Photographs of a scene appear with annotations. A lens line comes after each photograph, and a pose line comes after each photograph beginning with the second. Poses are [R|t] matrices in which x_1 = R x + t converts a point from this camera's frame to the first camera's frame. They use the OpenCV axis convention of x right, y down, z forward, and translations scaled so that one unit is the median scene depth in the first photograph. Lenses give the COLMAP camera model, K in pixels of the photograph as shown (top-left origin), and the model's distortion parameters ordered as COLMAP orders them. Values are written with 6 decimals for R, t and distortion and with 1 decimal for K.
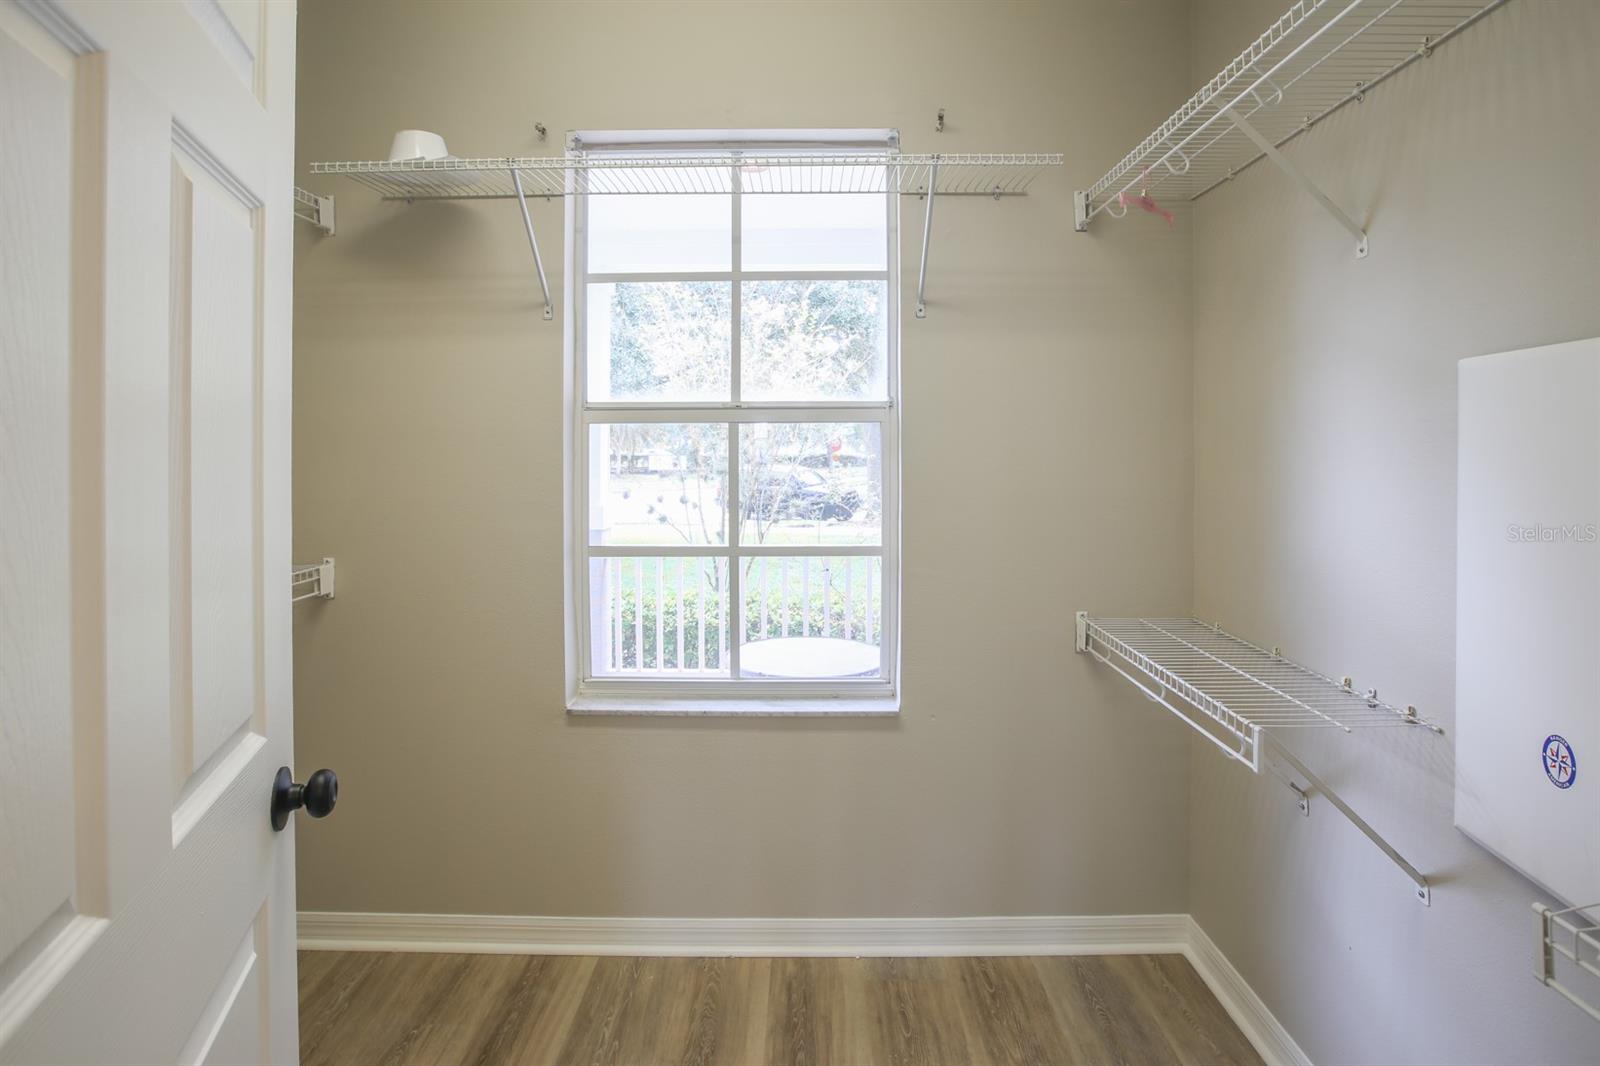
lens RADIAL K [[764.1, 0, 799.7], [0, 764.1, 467.0], [0, 0, 1]] dist [-0.055326, 0.018554]
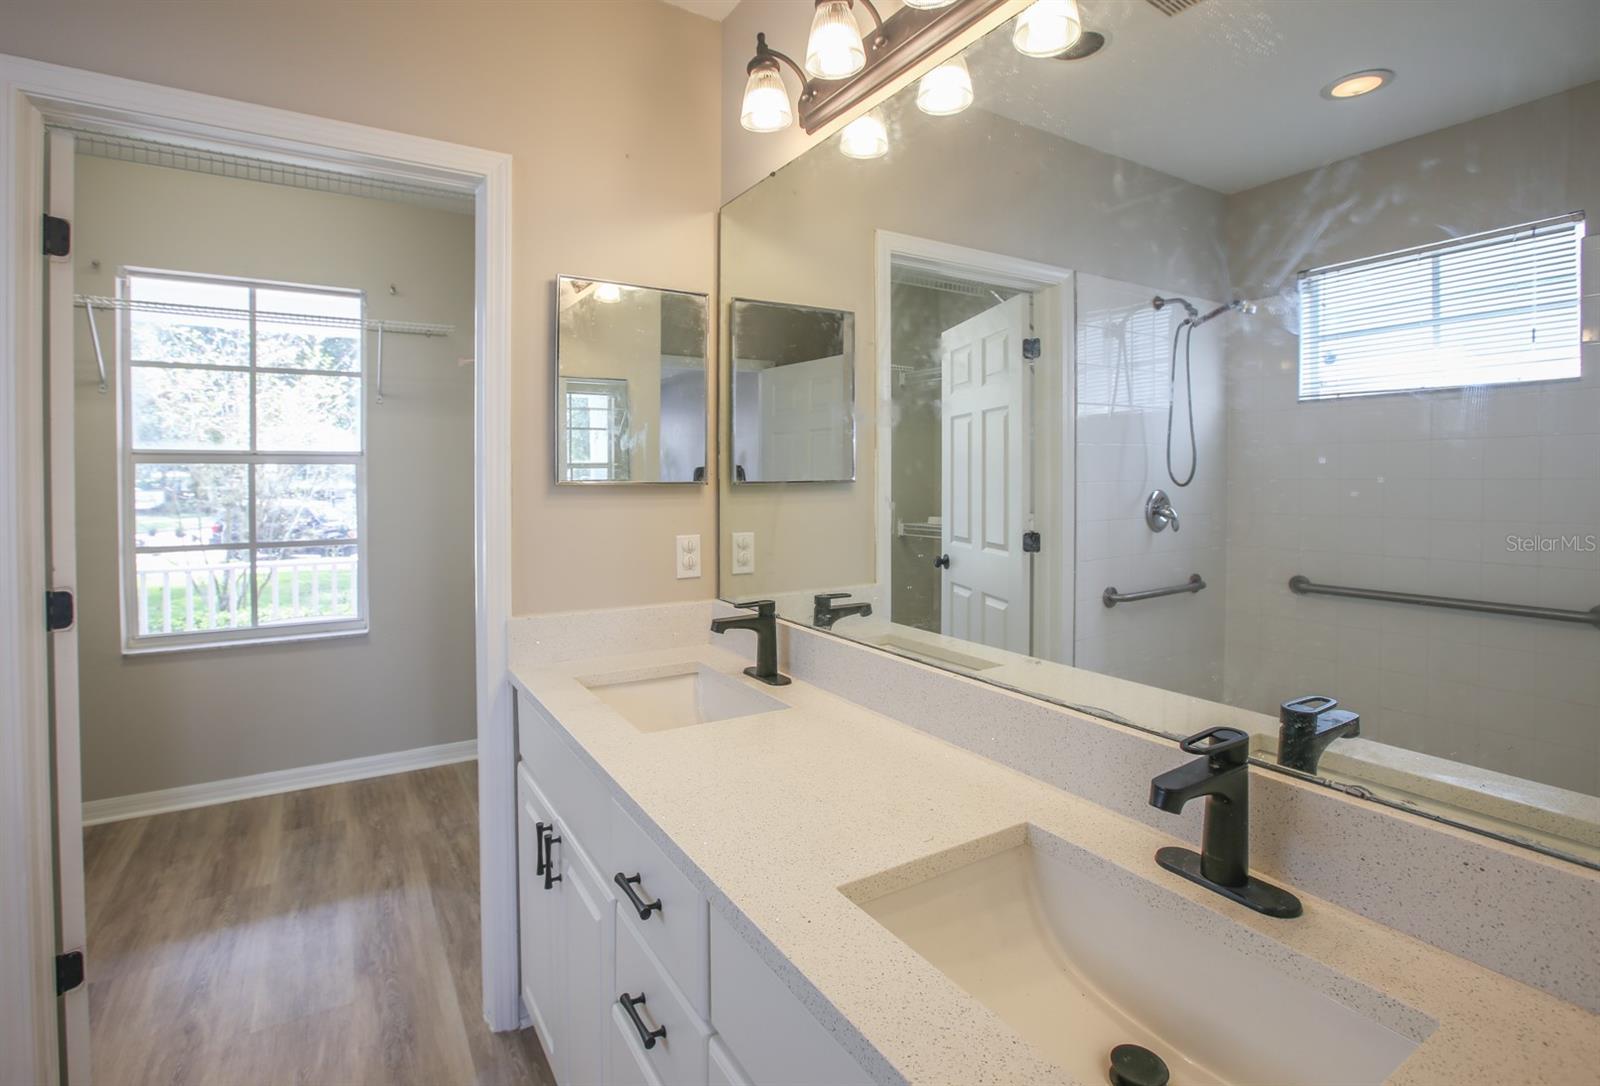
lens RADIAL K [[769.5, 0, 794.7], [0, 769.5, 484.7], [0, 0, 1]] dist [-0.063025, 0.018155]
pose [[0.846982, -0.006965, 0.531575, 0.045971], [0.017478, 0.999738, -0.014749, 0.030493], [-0.531333, 0.021783, 0.846883, -0.981987]]
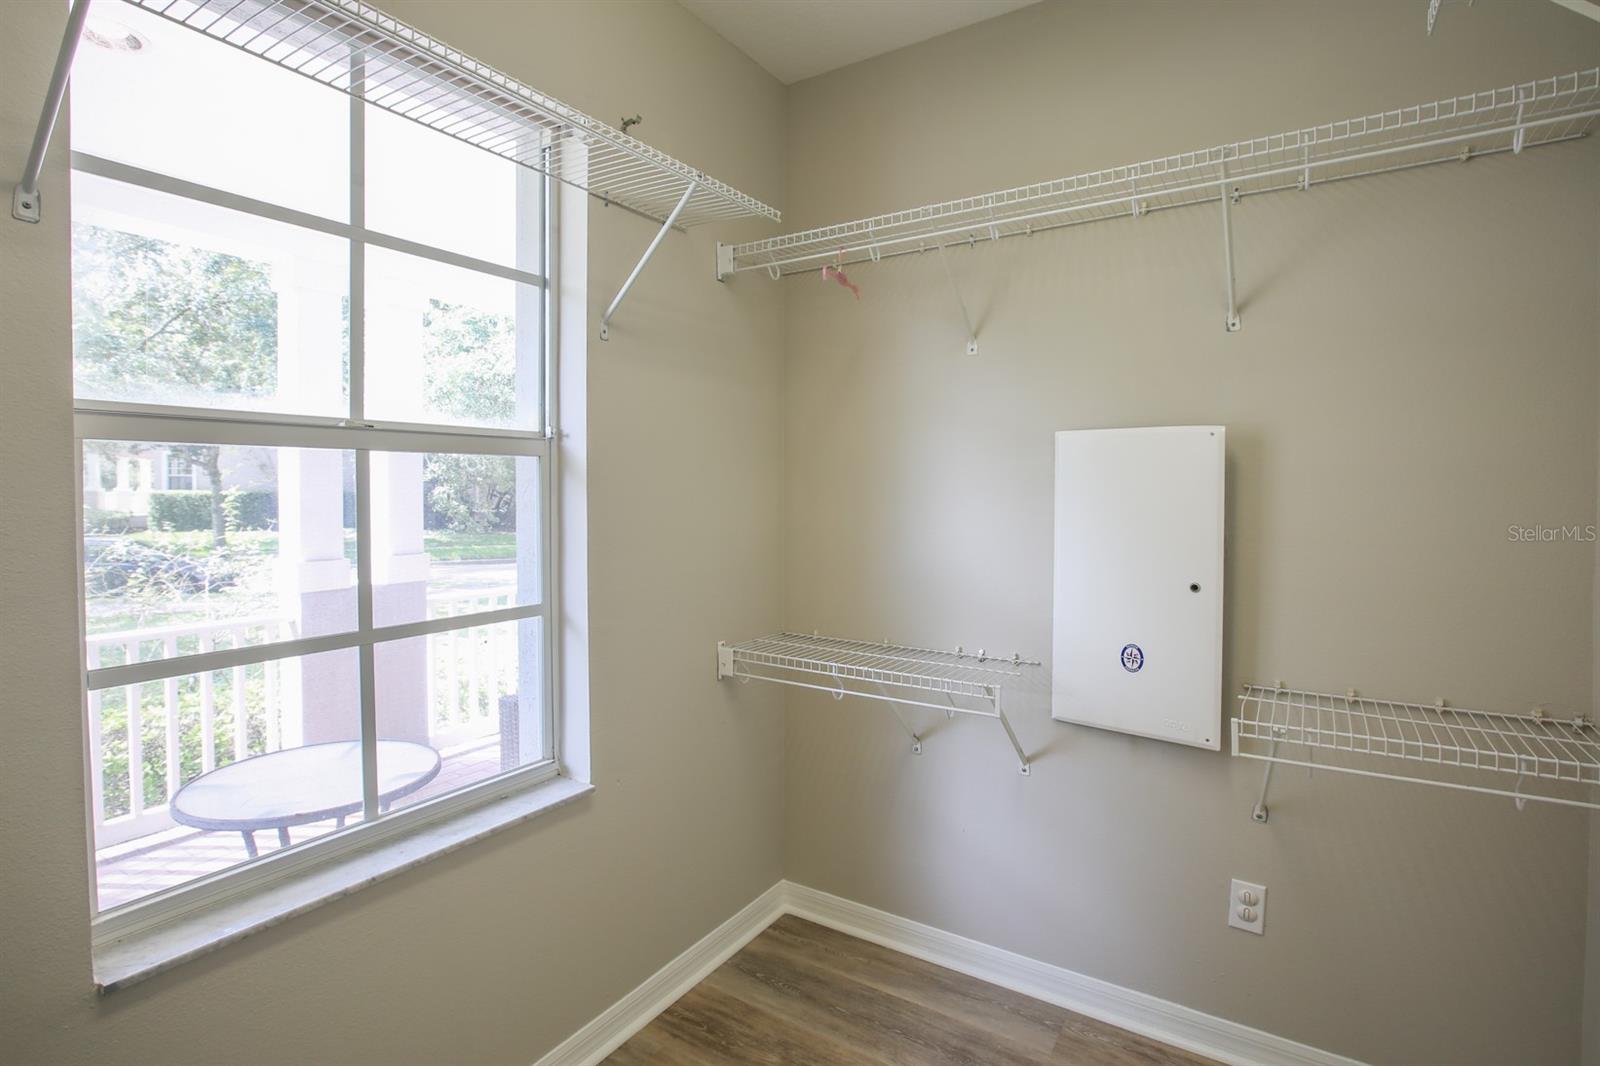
lens RADIAL K [[773.6, 0, 774.0], [0, 773.6, 527.3], [0, 0, 1]] dist [-0.054369, 0.020781]
pose [[0.542276, -0.039094, 0.839291, -0.494256], [0.022981, 0.999233, 0.031695, -0.001635], [-0.839886, 0.002101, 0.542759, 0.345522]]
